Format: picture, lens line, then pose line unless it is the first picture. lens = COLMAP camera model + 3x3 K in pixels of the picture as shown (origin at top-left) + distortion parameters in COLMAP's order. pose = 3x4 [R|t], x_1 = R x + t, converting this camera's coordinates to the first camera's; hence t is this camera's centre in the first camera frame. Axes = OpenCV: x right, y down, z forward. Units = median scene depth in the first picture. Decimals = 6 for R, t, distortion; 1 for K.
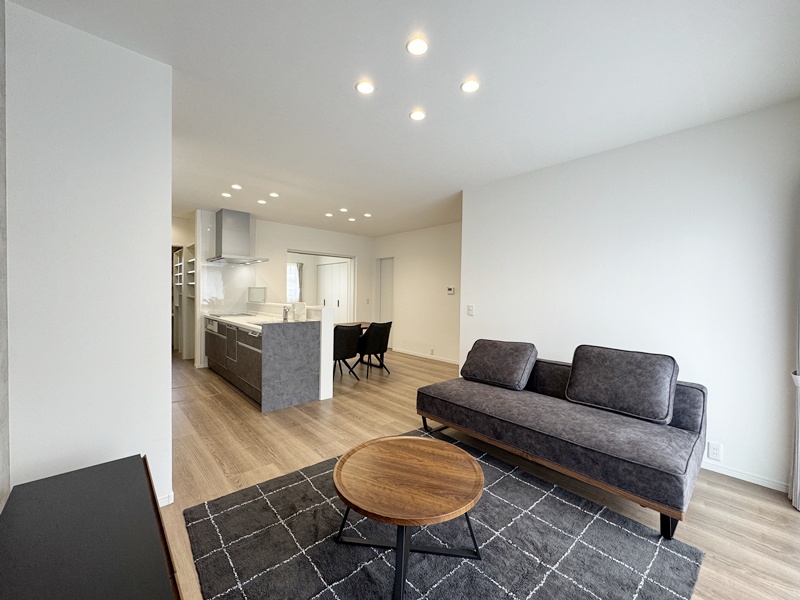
lens RADIAL K [[323.7, 0, 400.5], [0, 323.7, 298.4], [0, 0, 1]] dist [-0.003126, 0.000097]
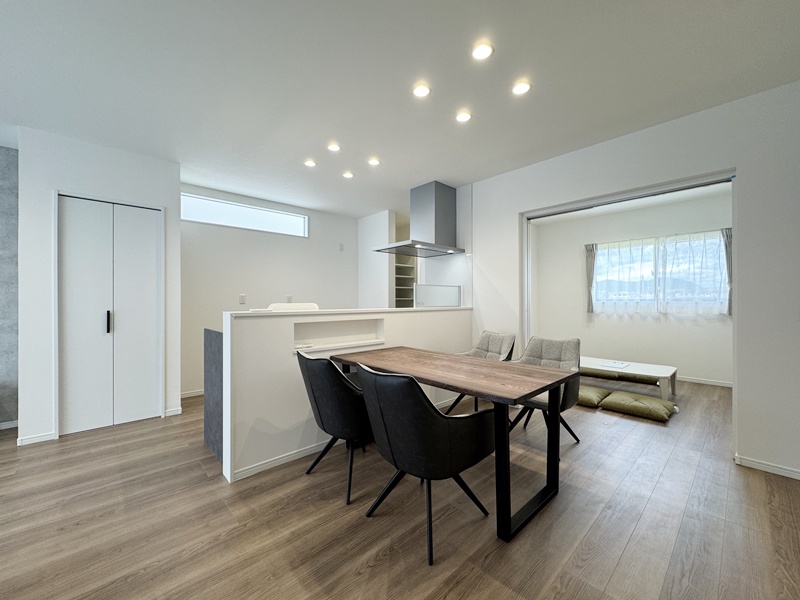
lens RADIAL K [[323.7, 0, 398.9], [0, 323.7, 298.6], [0, 0, 1]] dist [-0.003126, 0.000097]
pose [[0.003116, -0.027858, -0.999607, 0.388320], [-0.014551, 0.999505, -0.027900, 0.024354], [0.999889, 0.014632, 0.002710, 1.544475]]
